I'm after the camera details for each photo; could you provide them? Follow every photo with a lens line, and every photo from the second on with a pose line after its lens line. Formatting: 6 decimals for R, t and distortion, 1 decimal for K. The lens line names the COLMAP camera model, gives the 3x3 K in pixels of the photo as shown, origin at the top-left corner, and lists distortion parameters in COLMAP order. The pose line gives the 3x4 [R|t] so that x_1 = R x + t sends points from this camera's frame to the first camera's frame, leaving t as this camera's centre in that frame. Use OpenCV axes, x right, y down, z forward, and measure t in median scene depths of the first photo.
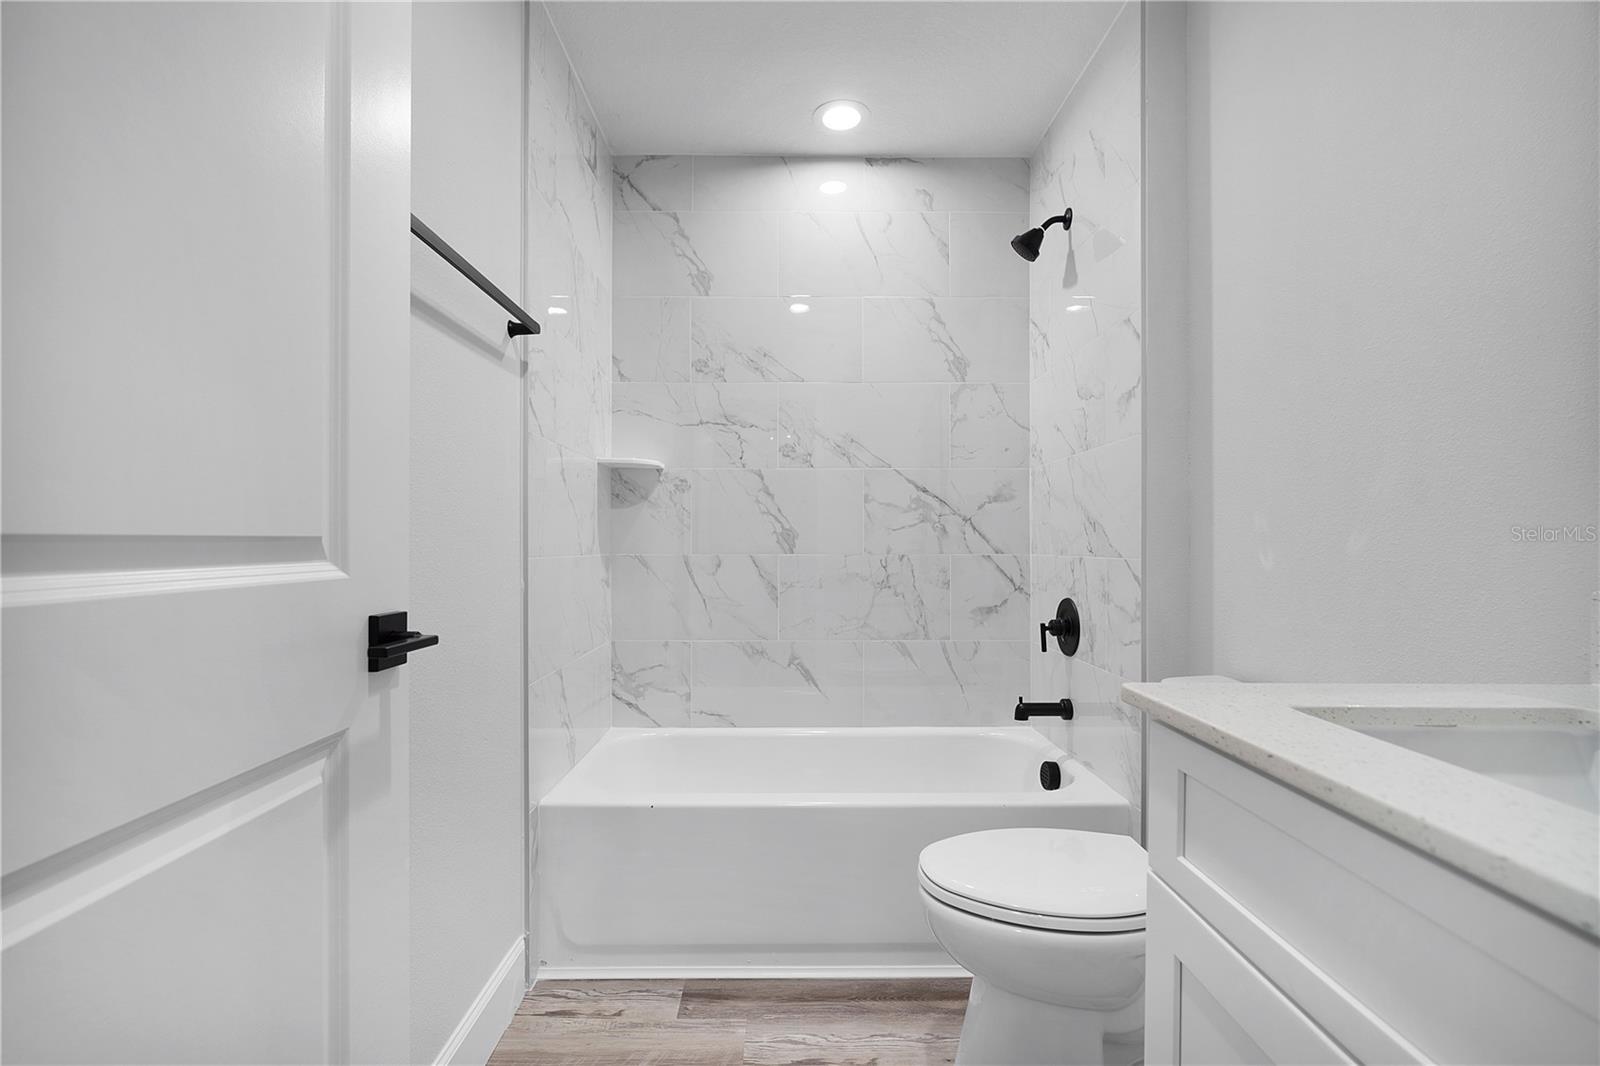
lens RADIAL K [[710.3, 0, 801.7], [0, 710.3, 539.4], [0, 0, 1]] dist [-0.012141, 0.000186]
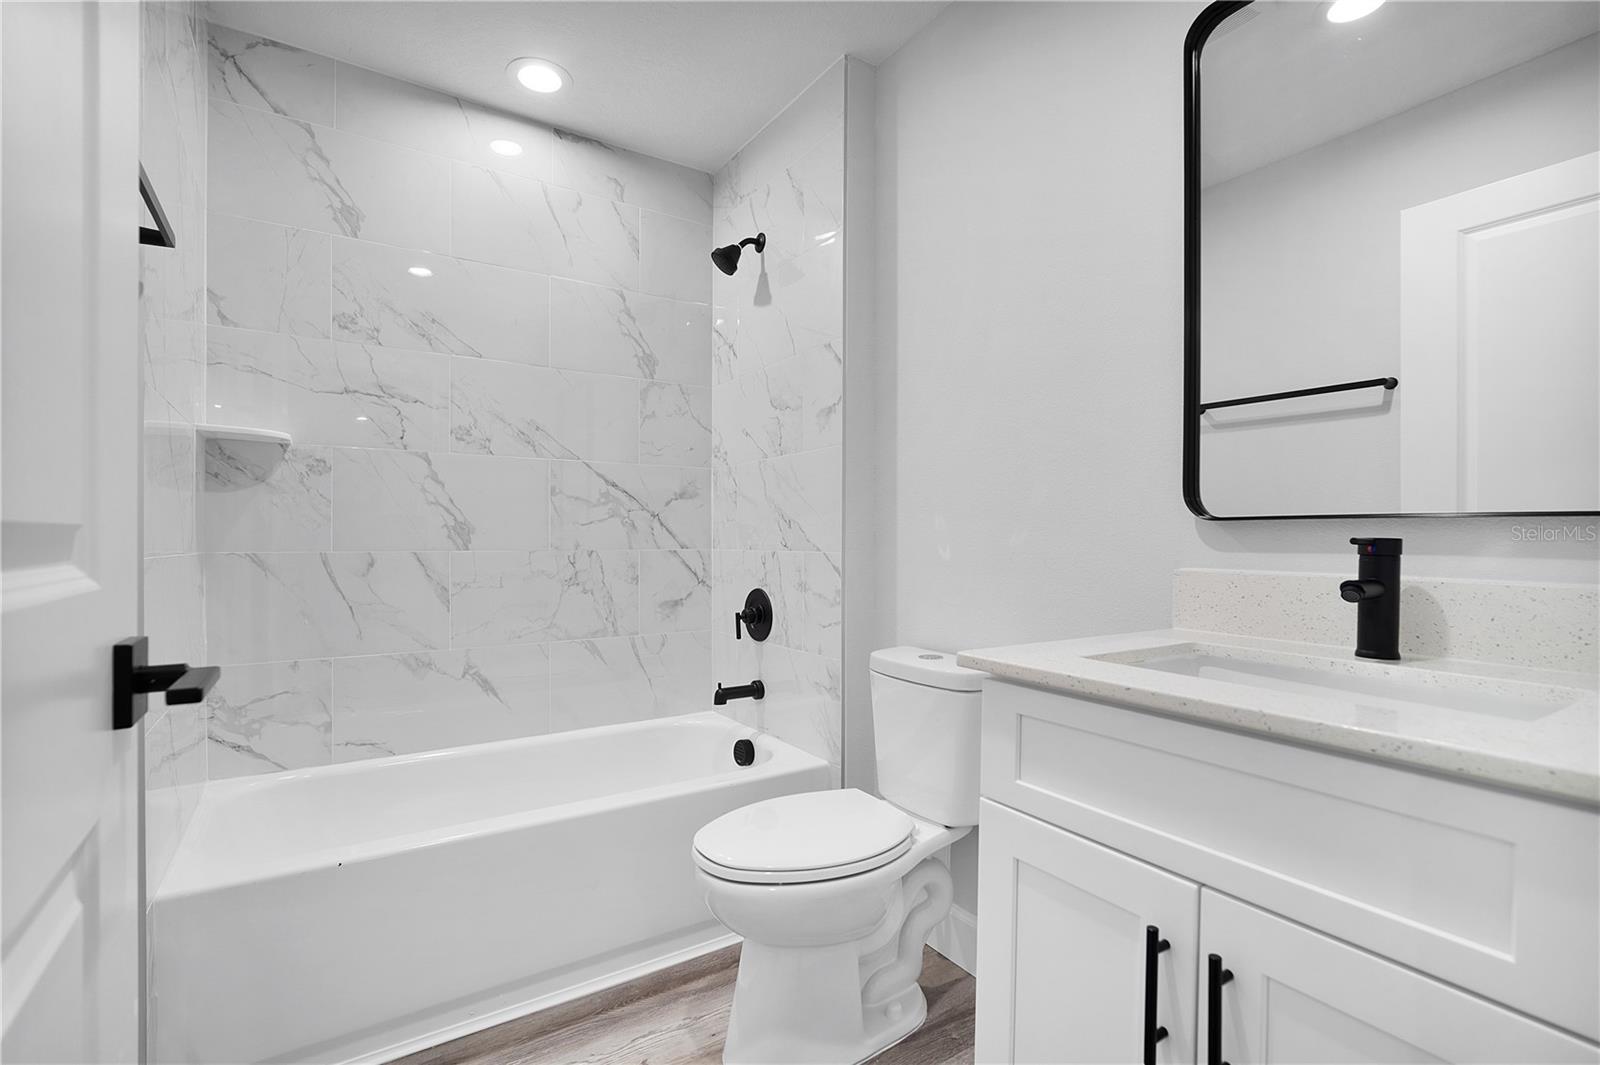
lens RADIAL K [[713.5, 0, 786.5], [0, 713.5, 540.3], [0, 0, 1]] dist [-0.008970, 0.001099]
pose [[0.847604, 0.000559, 0.530629, -0.149269], [-0.004435, 0.999972, 0.006032, 0.000837], [-0.530611, -0.007466, 0.847583, 0.034232]]
